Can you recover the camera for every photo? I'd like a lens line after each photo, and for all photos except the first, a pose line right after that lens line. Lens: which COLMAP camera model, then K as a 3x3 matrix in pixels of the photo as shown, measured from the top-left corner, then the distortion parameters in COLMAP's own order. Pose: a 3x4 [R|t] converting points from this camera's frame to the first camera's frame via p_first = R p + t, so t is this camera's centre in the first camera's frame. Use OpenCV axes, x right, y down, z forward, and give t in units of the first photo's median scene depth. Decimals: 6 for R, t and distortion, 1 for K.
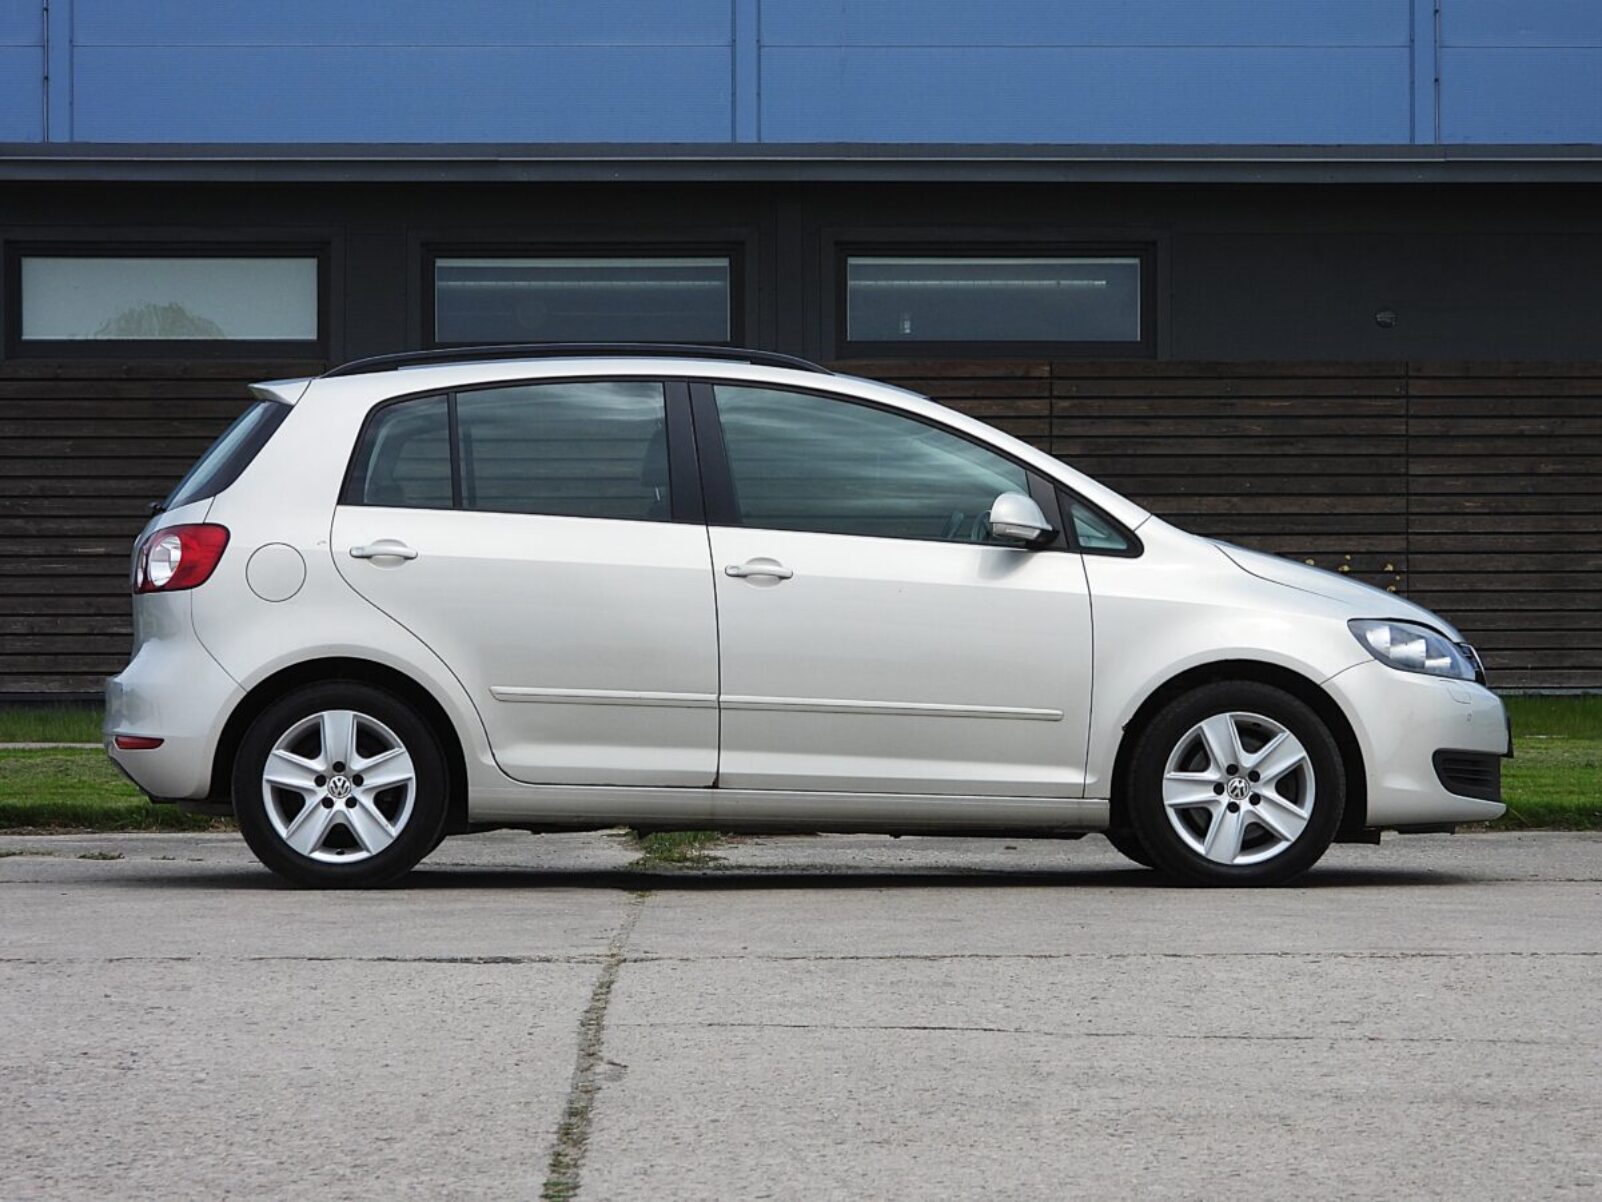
lens RADIAL K [[5825.0, 0, 801.0], [0, 5825.0, 601.0], [0, 0, 1]] dist [-0.000822, 0.696713]
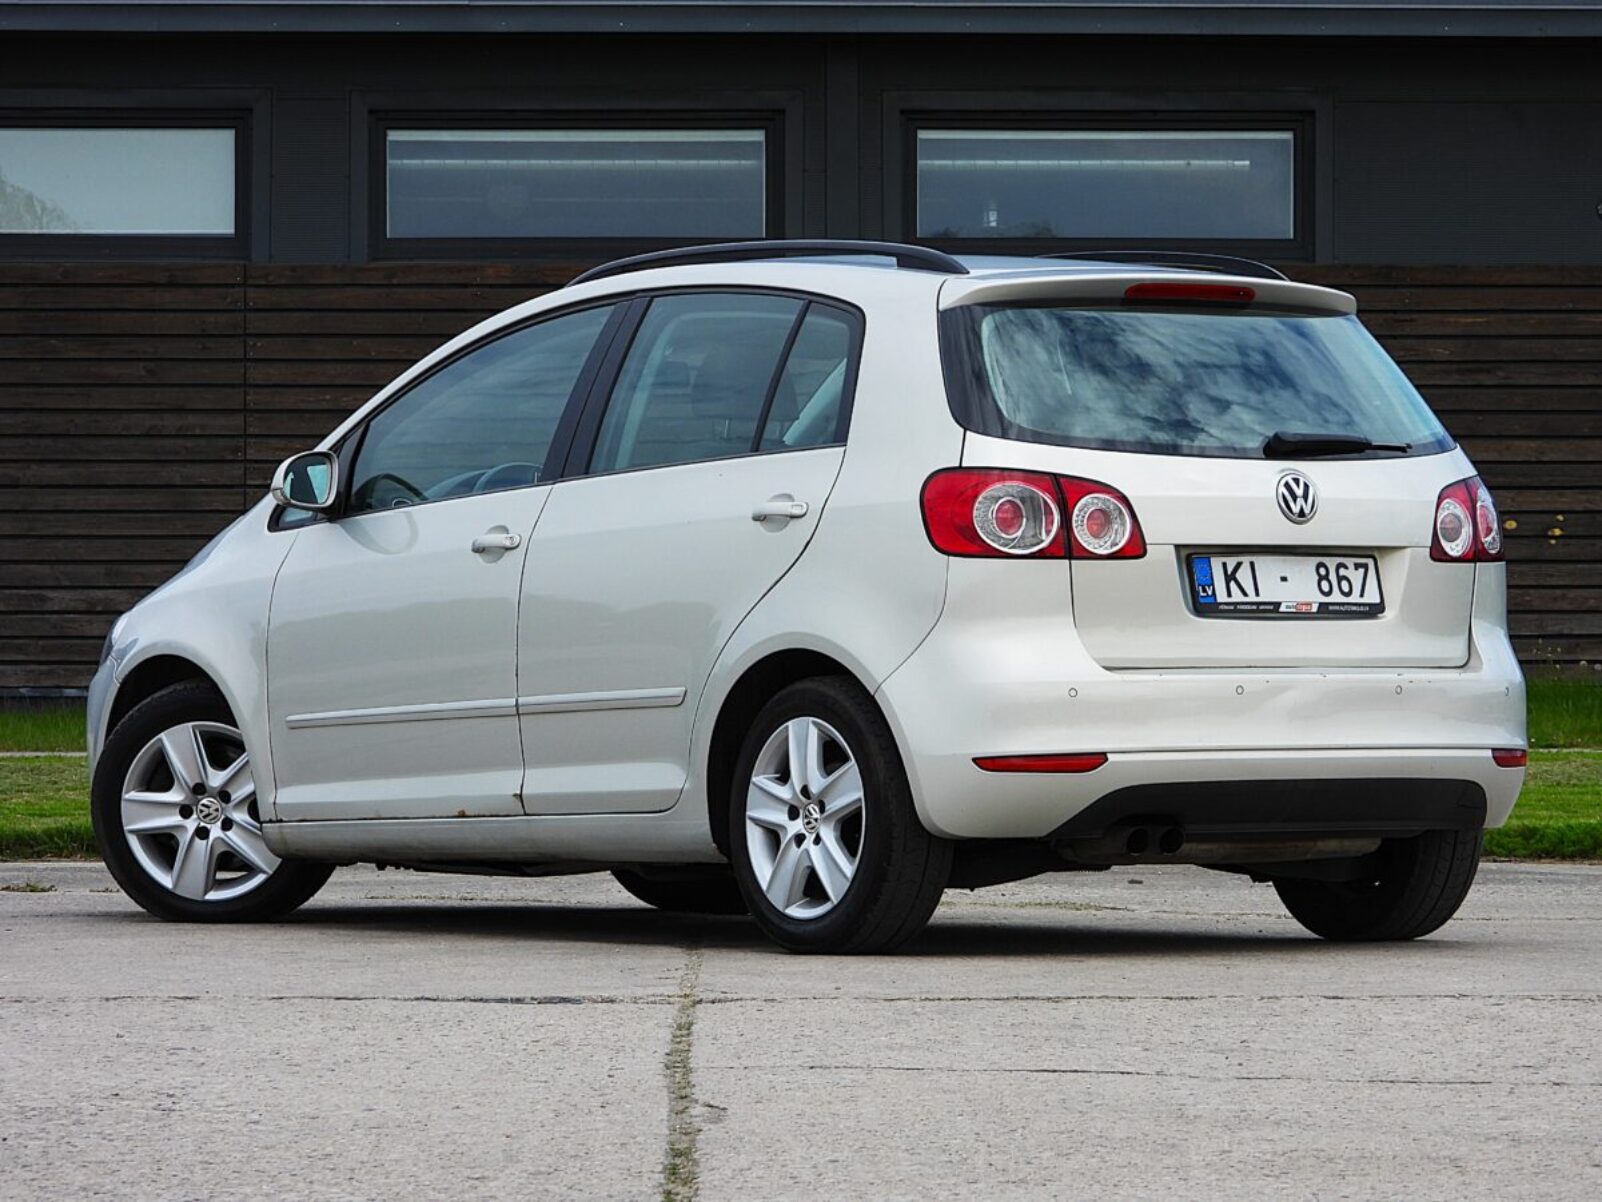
lens RADIAL K [[7845.9, 0, 801.0], [0, 7845.9, 601.0], [0, 0, 1]] dist [-0.001163, 0.534561]
pose [[0.999988, 0.002853, -0.004094, -0.012112], [-0.002834, 0.999985, 0.004598, -0.003618], [0.004107, -0.004587, 0.999981, -0.187441]]
